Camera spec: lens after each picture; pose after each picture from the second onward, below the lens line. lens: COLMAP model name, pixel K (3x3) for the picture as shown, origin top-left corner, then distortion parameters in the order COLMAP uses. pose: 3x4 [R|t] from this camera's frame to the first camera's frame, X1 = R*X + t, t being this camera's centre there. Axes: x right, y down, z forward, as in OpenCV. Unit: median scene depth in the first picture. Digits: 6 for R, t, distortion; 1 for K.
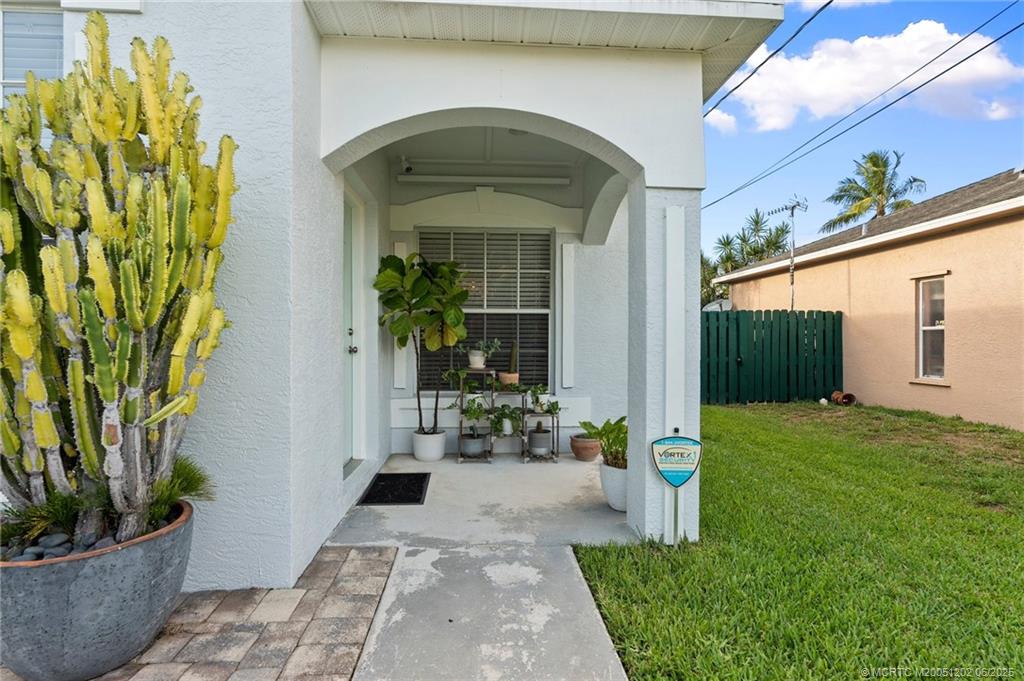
lens RADIAL K [[521.1, 0, 512.0], [0, 521.1, 340.5], [0, 0, 1]] dist [-0.001163, -0.000090]
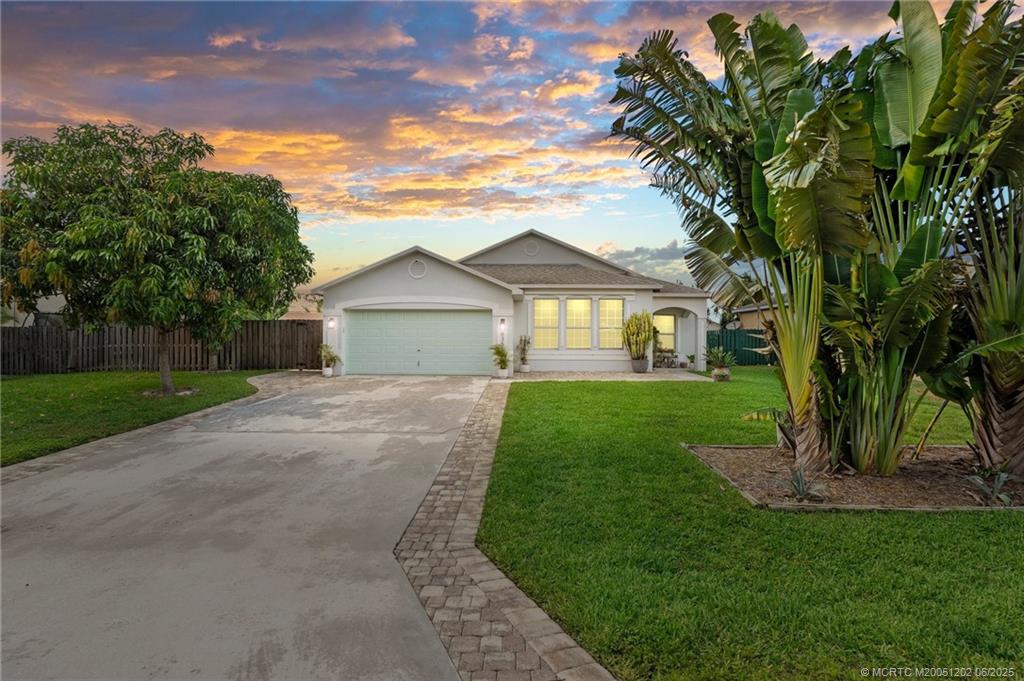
lens RADIAL K [[521.1, 0, 512.0], [0, 521.1, 340.5], [0, 0, 1]] dist [-0.001163, -0.000090]
pose [[0.995619, 0.005474, -0.093342, -0.408790], [-0.005385, 0.999985, 0.001210, -0.001131], [0.093347, -0.000702, 0.995633, -1.609081]]
